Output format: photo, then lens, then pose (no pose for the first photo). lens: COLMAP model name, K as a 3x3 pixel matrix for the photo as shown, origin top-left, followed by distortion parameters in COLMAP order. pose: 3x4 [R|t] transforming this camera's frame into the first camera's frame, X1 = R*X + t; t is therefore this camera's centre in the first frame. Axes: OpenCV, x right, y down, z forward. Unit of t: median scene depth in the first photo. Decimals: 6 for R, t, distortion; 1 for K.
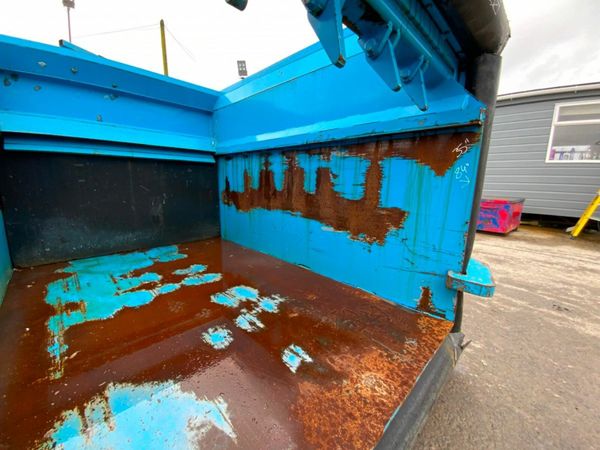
lens RADIAL K [[242.7, 0, 301.0], [0, 242.7, 226.4], [0, 0, 1]] dist [-0.001979, -0.000387]
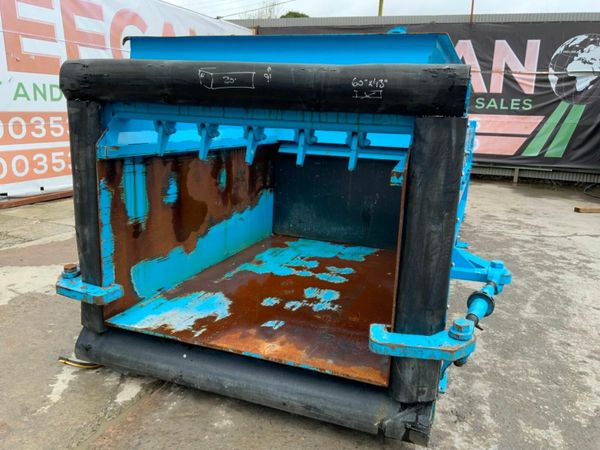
lens RADIAL K [[496.8, 0, 300.0], [0, 496.8, 225.0], [0, 0, 1]] dist [0.081576, -0.163041]
pose [[0.417752, 0.194532, -0.887491, 1.516627], [-0.201335, 0.972345, 0.118361, -0.261957], [0.885972, 0.129238, 0.445366, -0.178842]]
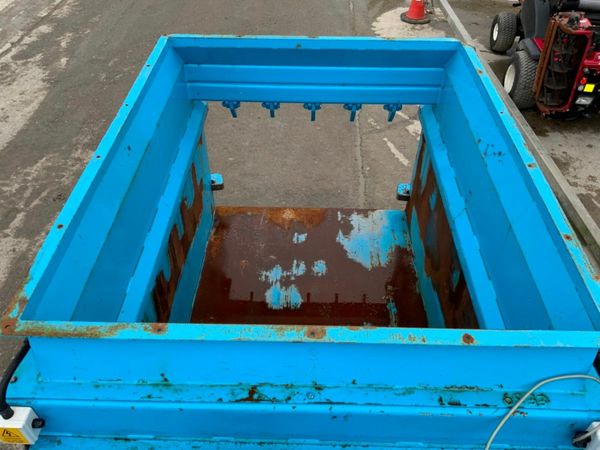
lens RADIAL K [[496.8, 0, 300.0], [0, 496.8, 225.0], [0, 0, 1]] dist [0.081576, -0.163041]
pose [[-0.689526, -0.511721, 0.512538, -1.207115], [0.109672, 0.625738, 0.772285, -1.576931], [-0.715909, 0.588722, -0.375342, 1.425339]]
